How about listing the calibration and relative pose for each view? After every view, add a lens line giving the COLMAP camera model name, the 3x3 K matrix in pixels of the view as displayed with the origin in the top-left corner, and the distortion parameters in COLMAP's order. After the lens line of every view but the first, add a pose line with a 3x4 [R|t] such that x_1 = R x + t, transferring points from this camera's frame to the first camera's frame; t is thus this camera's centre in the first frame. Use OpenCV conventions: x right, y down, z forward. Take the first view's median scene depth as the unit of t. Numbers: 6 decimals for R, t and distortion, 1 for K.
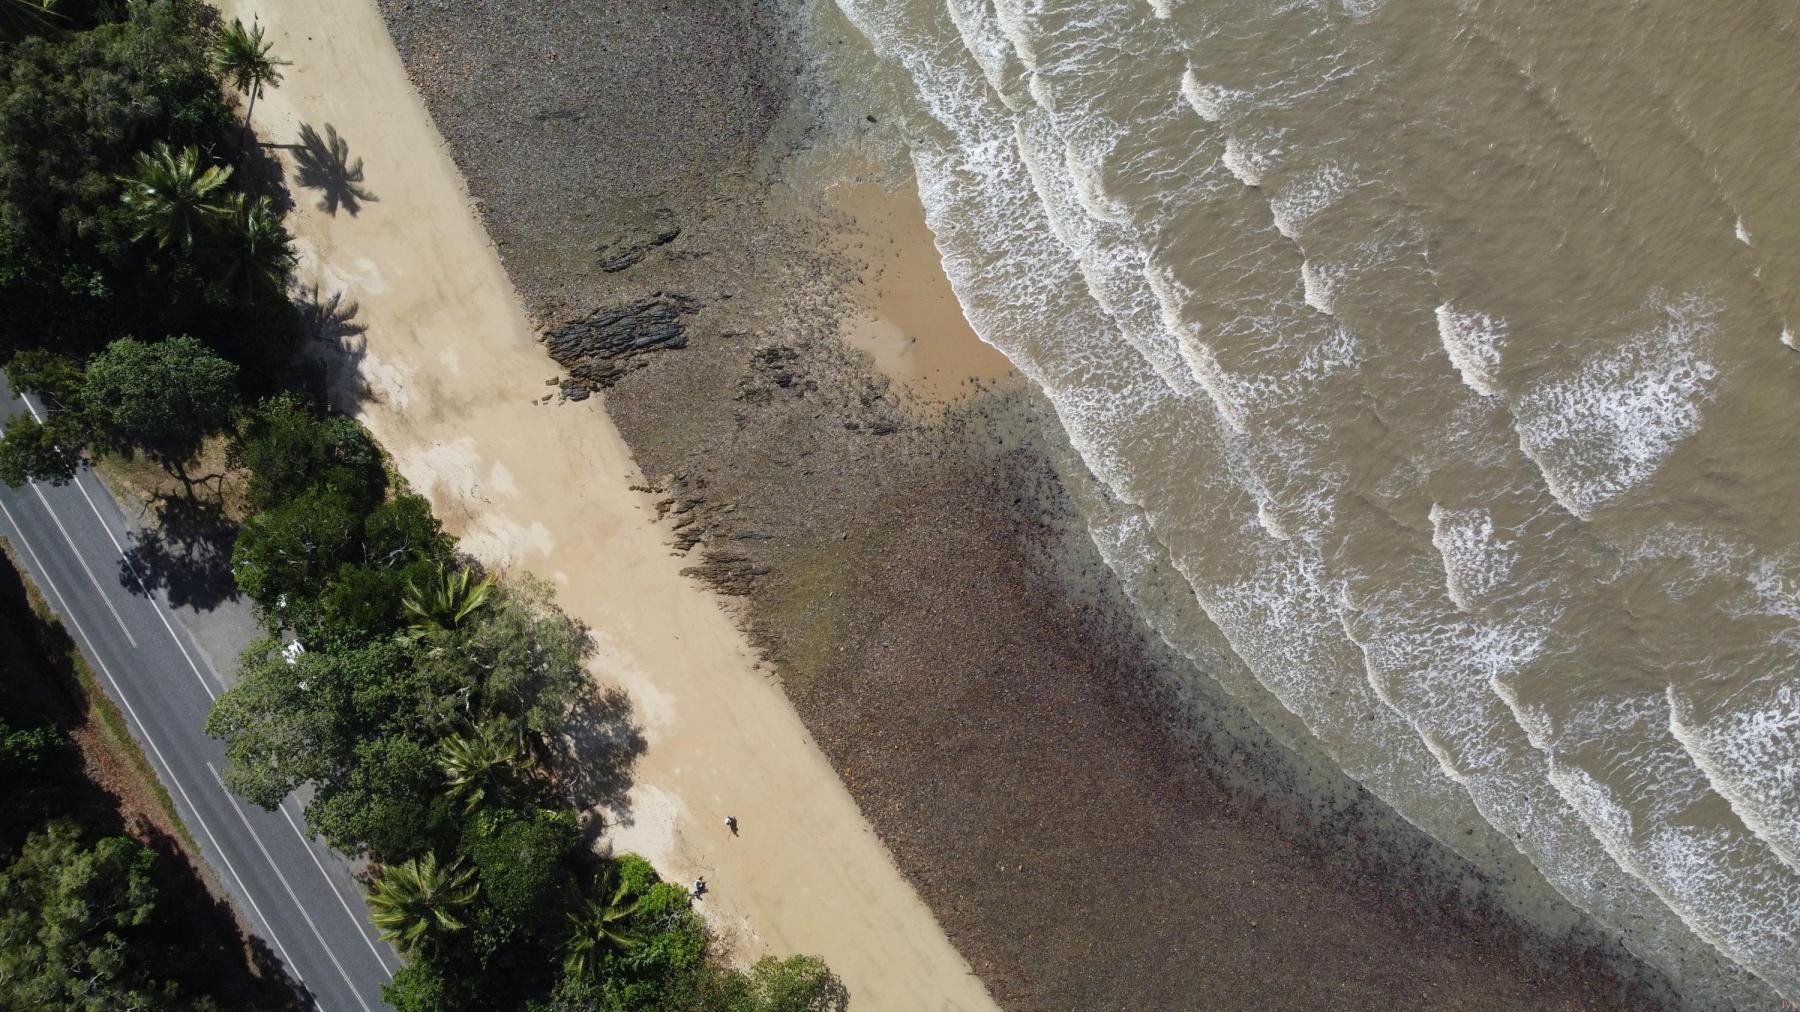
lens RADIAL K [[1297.9, 0, 898.3], [0, 1297.9, 513.8], [0, 0, 1]] dist [-0.001671, 0.000133]
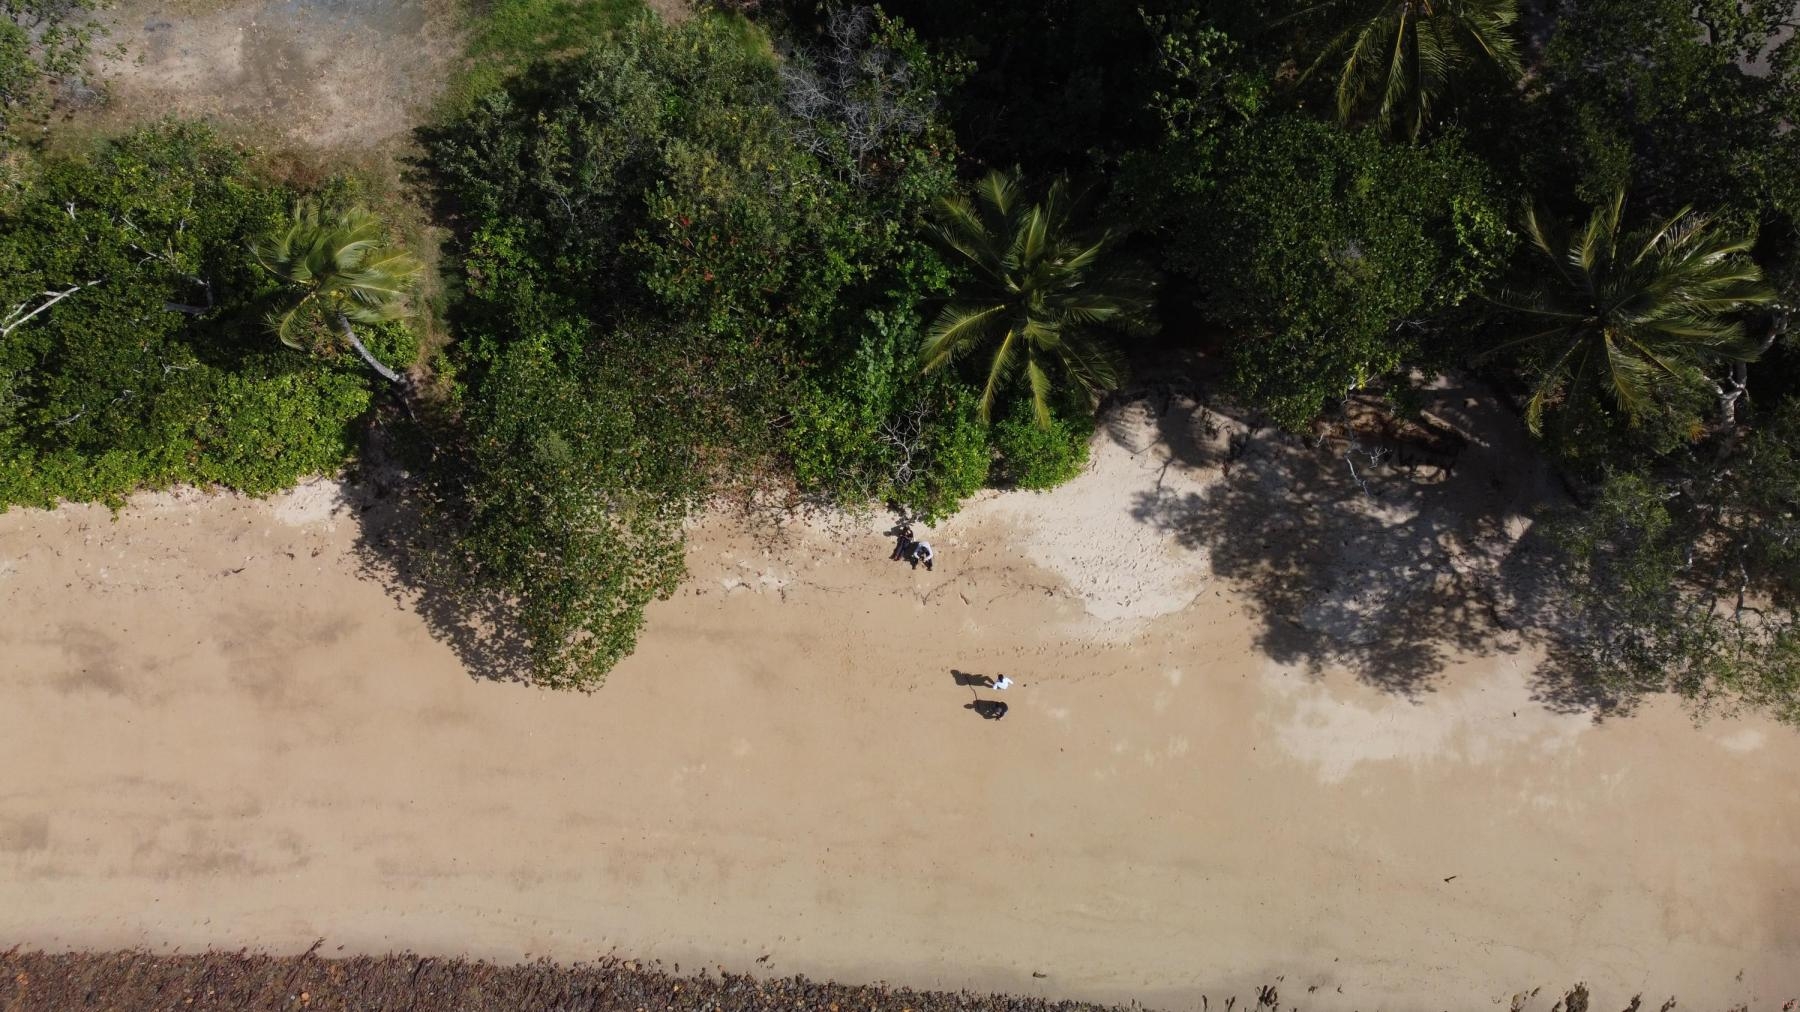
lens RADIAL K [[1291.7, 0, 924.3], [0, 1291.7, 531.9], [0, 0, 1]] dist [-0.007759, -0.001107]
pose [[-0.608805, 0.775233, -0.168436, -0.089883], [-0.793287, -0.592980, 0.138092, 0.230062], [0.007174, 0.217689, 0.975992, 0.595990]]
